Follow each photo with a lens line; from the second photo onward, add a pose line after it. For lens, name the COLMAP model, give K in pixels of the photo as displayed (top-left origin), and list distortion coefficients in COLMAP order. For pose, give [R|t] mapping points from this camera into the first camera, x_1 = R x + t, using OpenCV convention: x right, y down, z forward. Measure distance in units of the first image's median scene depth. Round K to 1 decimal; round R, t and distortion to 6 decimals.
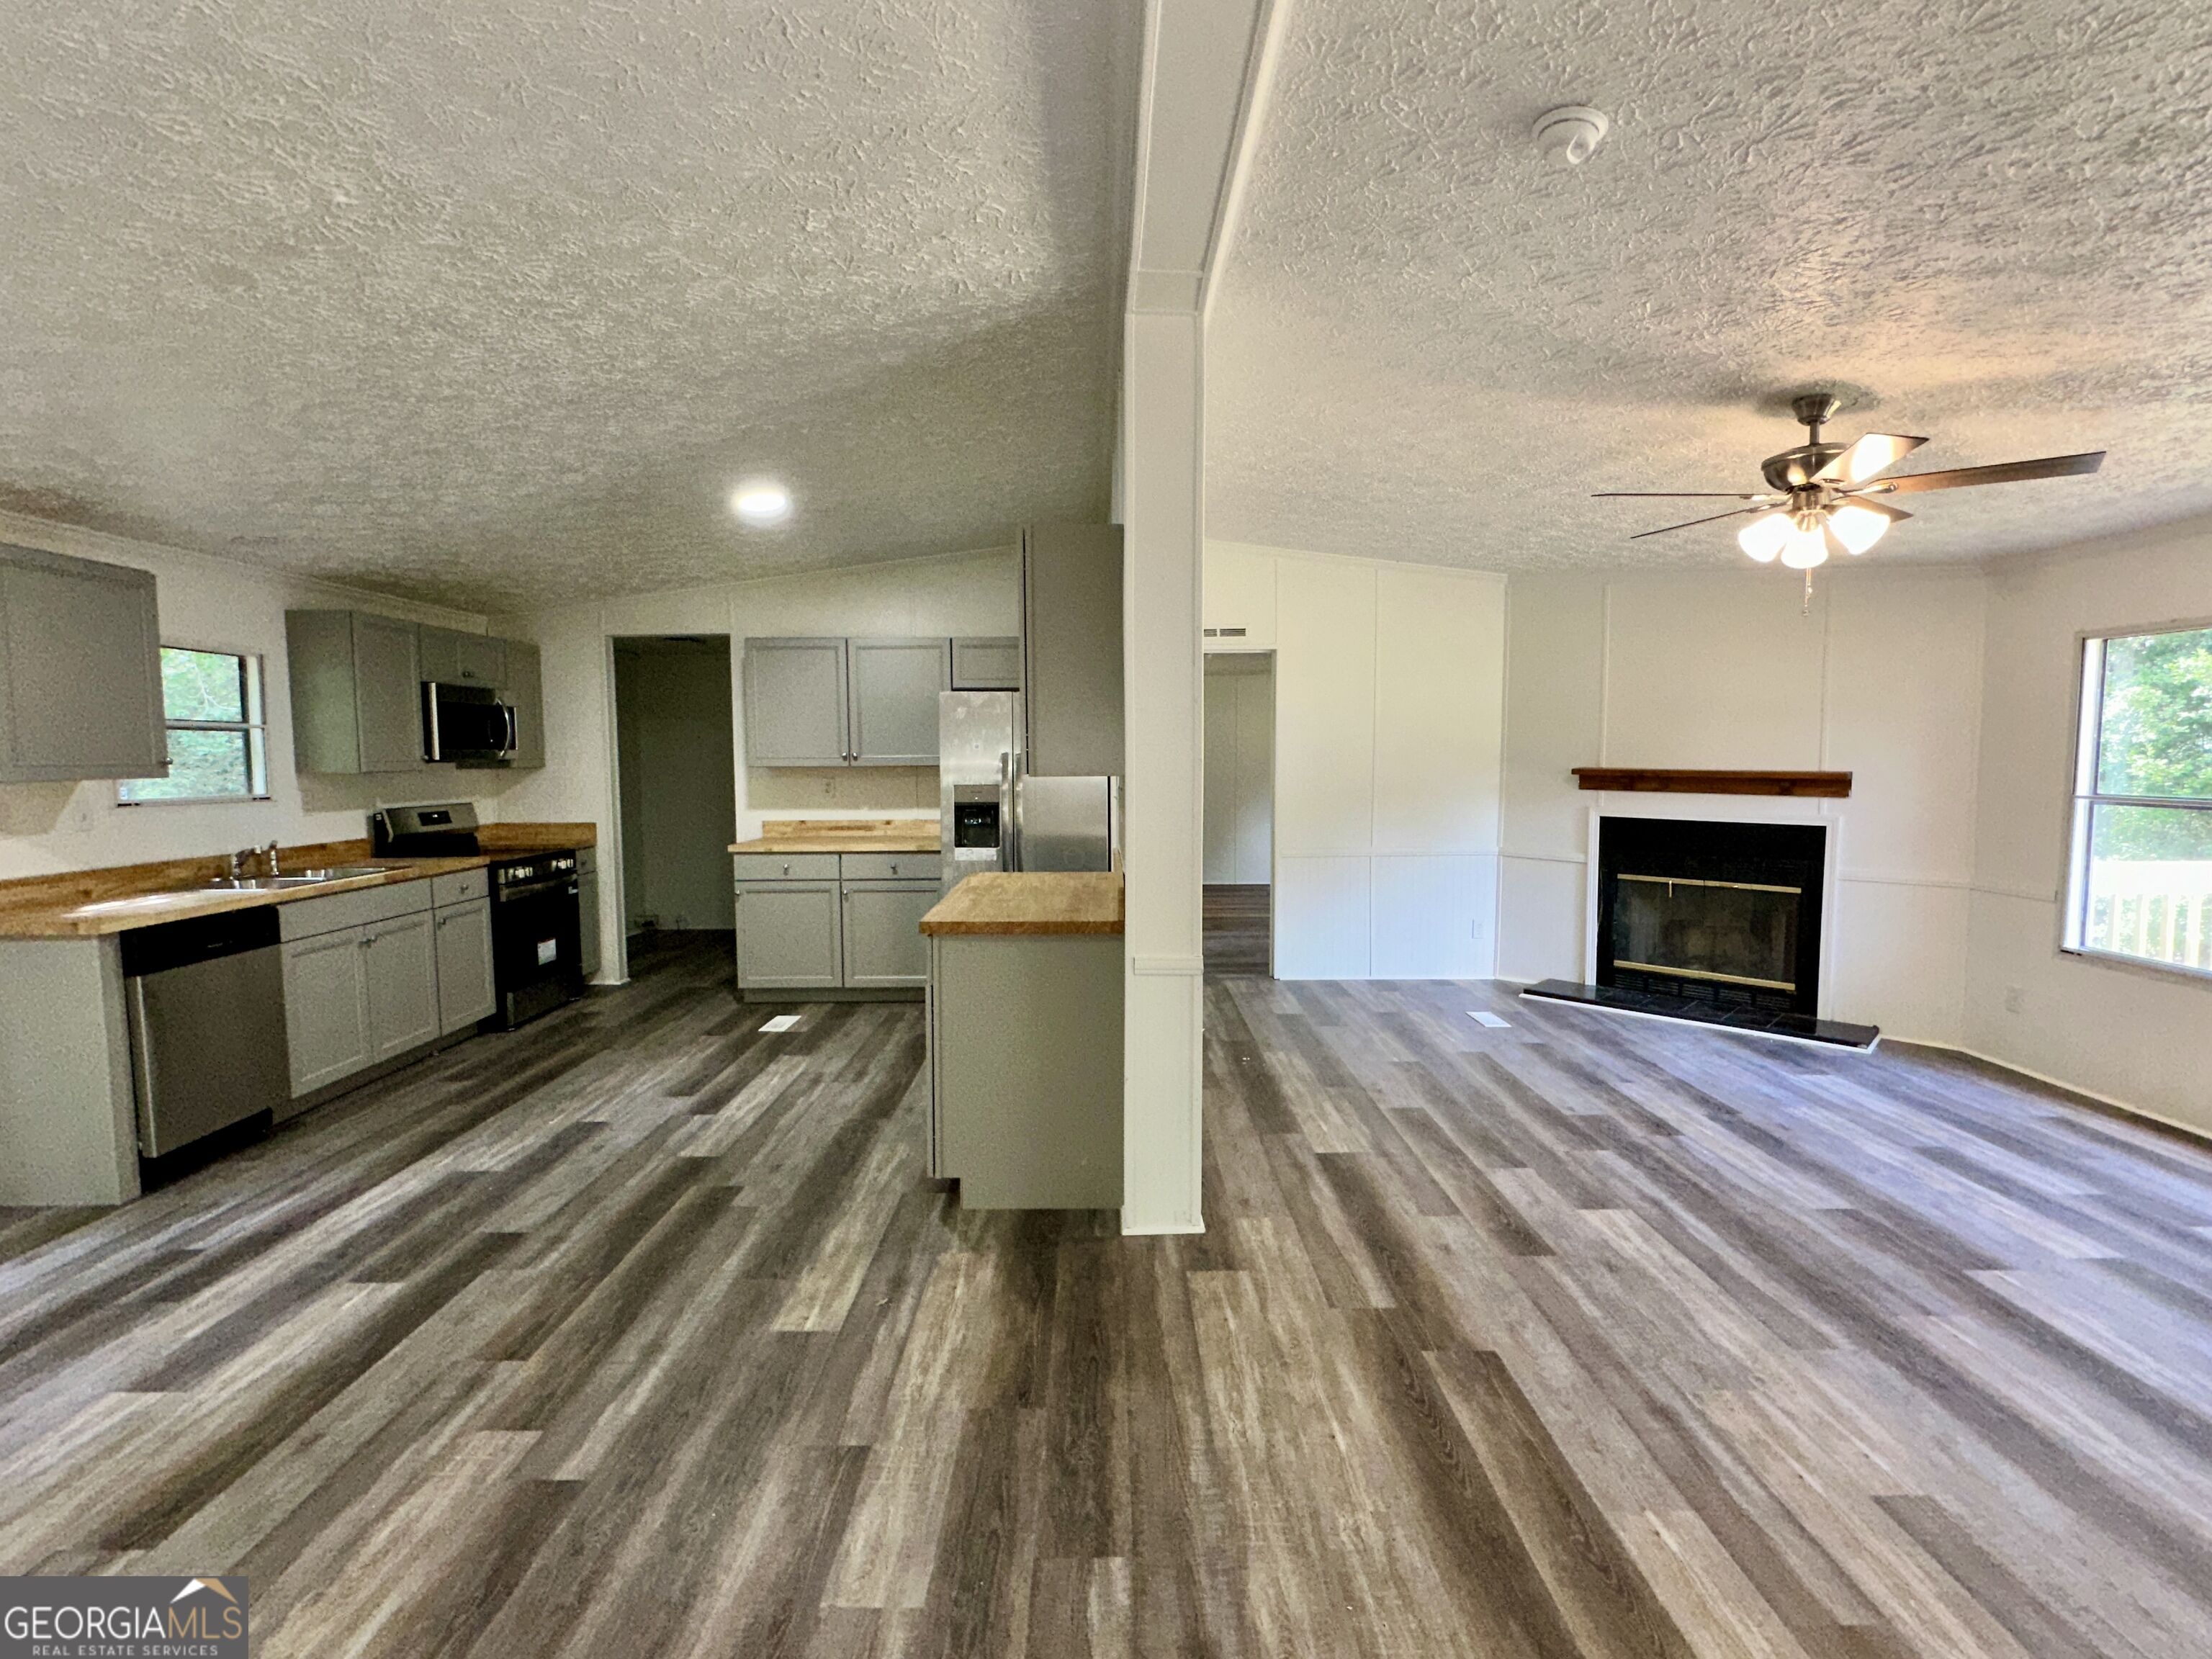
lens RADIAL K [[1018.4, 0, 1104.7], [0, 1018.4, 836.2], [0, 0, 1]] dist [0.001189, -0.000445]
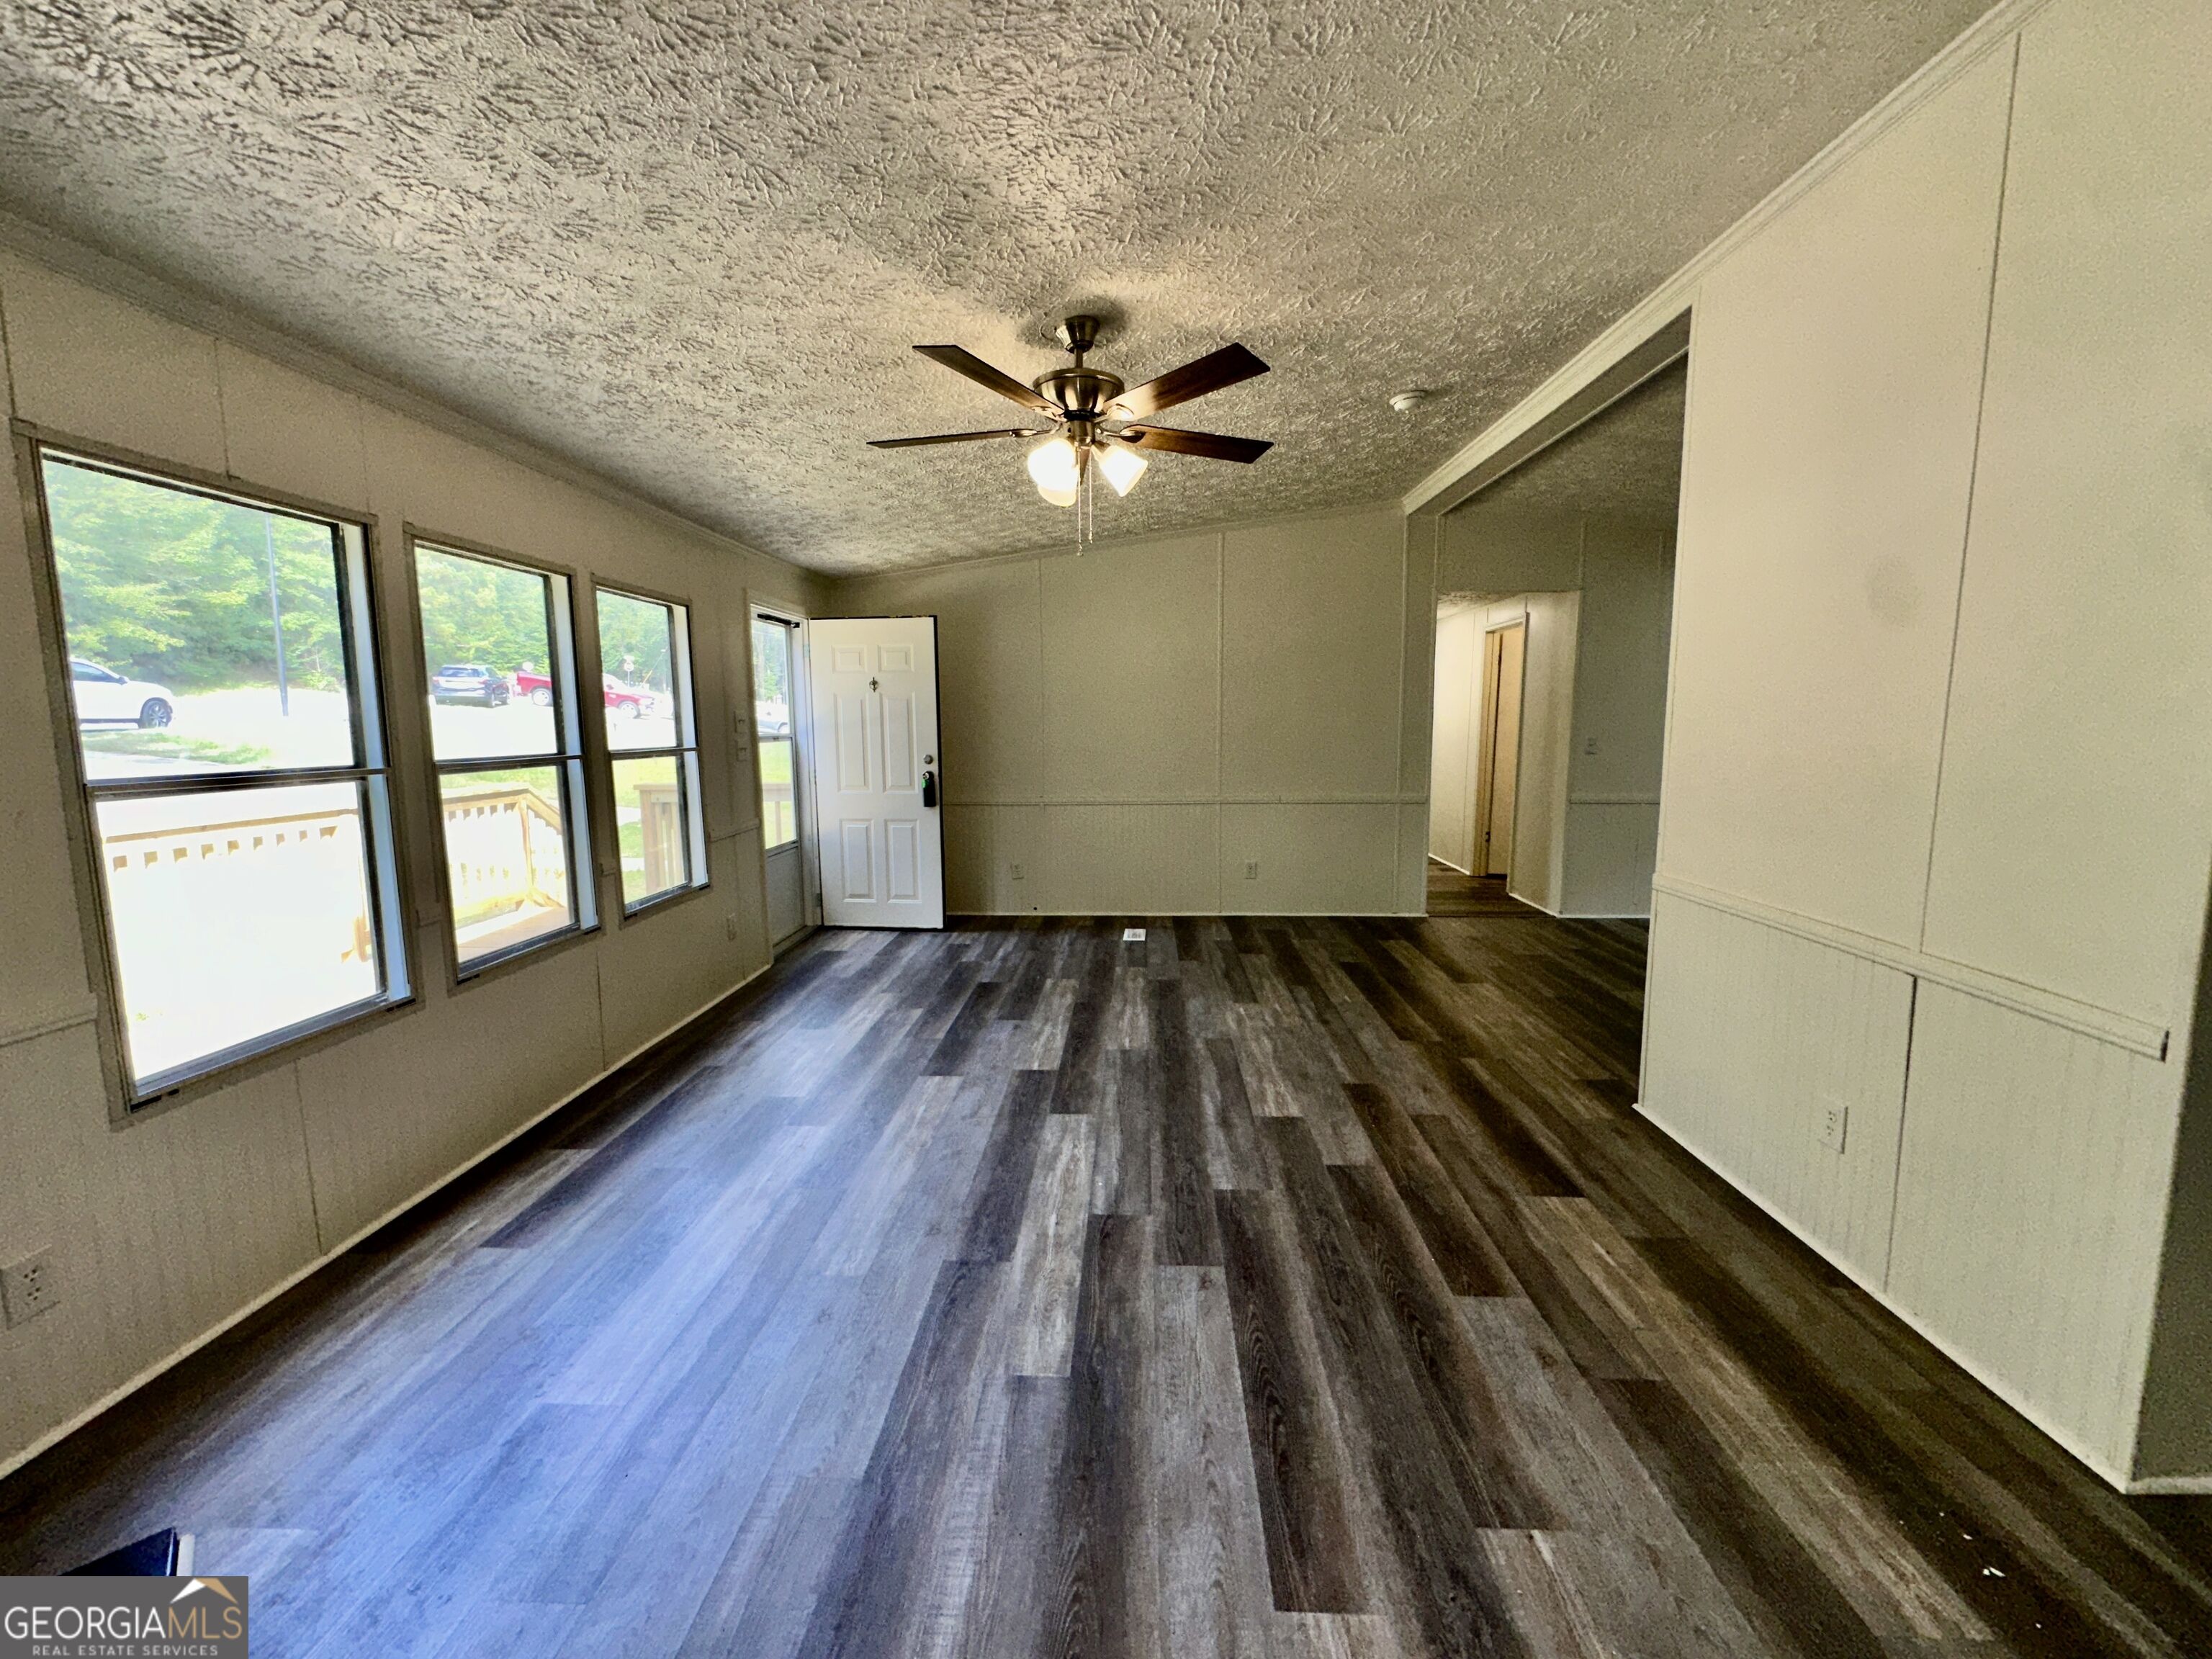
lens RADIAL K [[884.4, 0, 1102.3], [0, 884.4, 824.1], [0, 0, 1]] dist [-0.002731, -0.000055]
pose [[-0.998901, 0.003398, 0.046740, 0.548605], [0.012501, 0.980548, 0.195880, -0.114830], [-0.045165, 0.196249, -0.979513, 1.627945]]
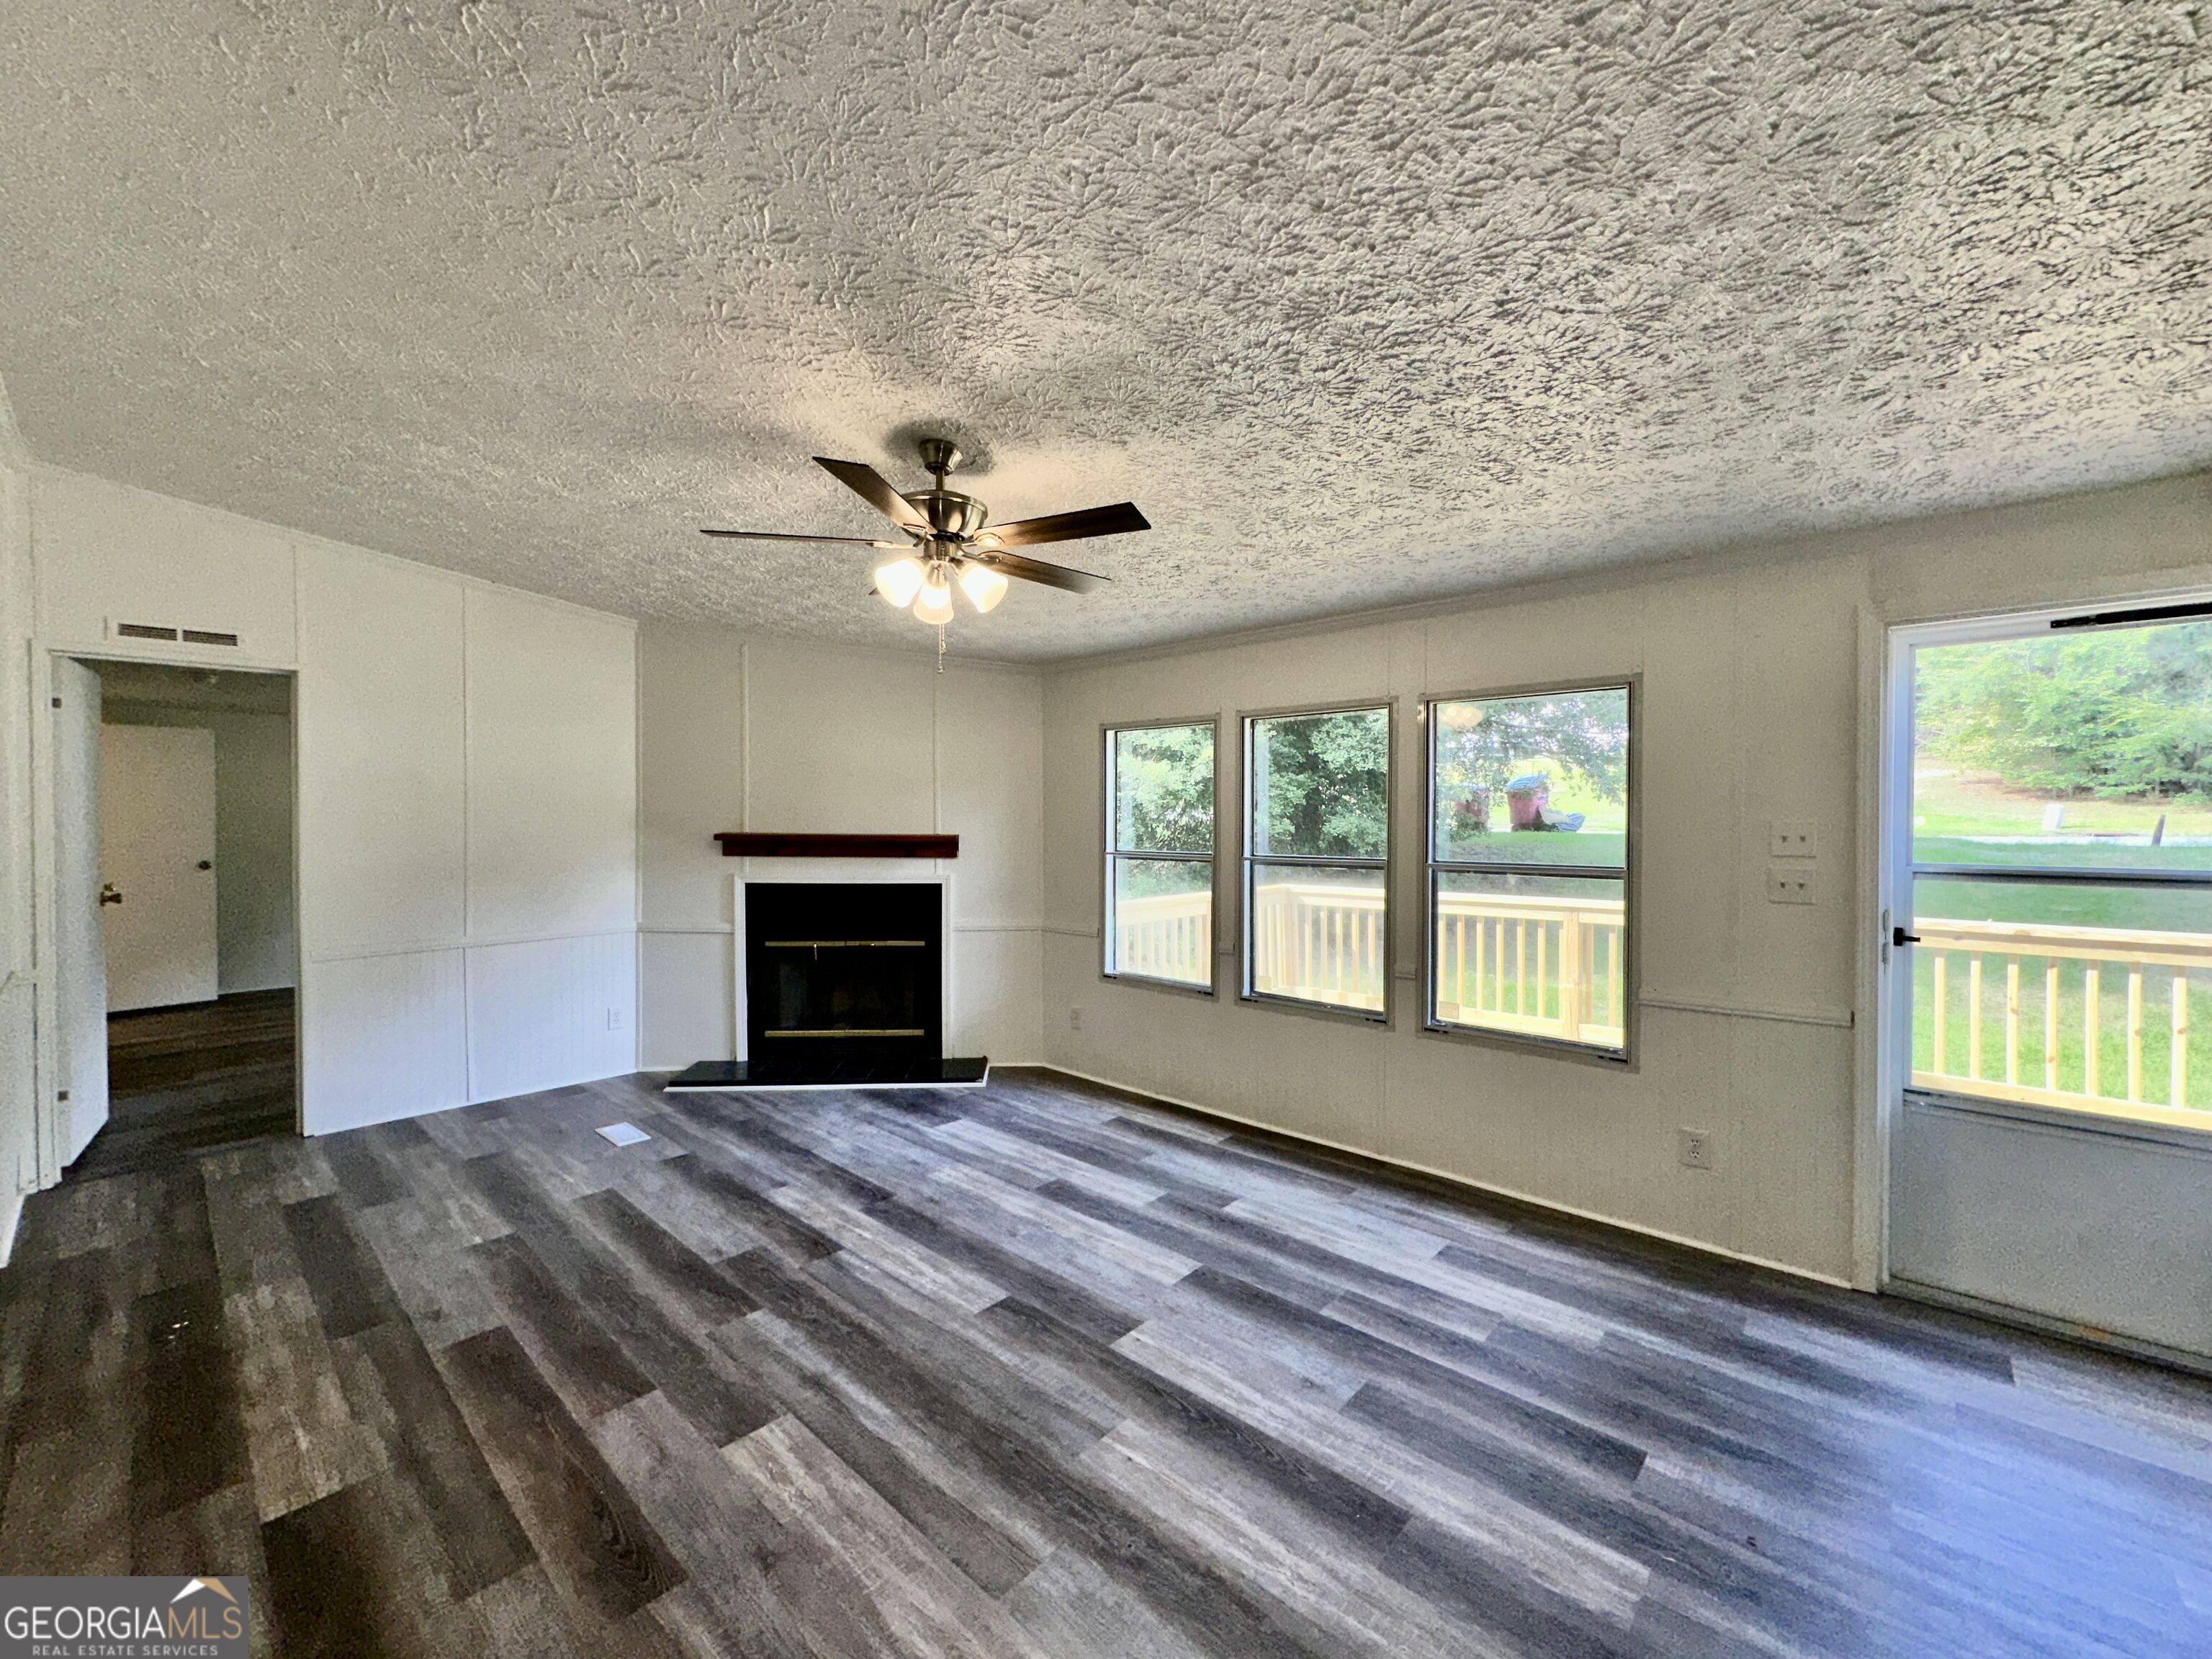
lens RADIAL K [[884.4, 0, 1101.7], [0, 884.4, 821.3], [0, 0, 1]] dist [-0.002731, -0.000055]
pose [[0.677128, 0.000808, 0.735865, 0.161992], [0.055876, 0.997056, -0.052511, -0.024141], [-0.733741, 0.076674, 0.675089, 0.300721]]
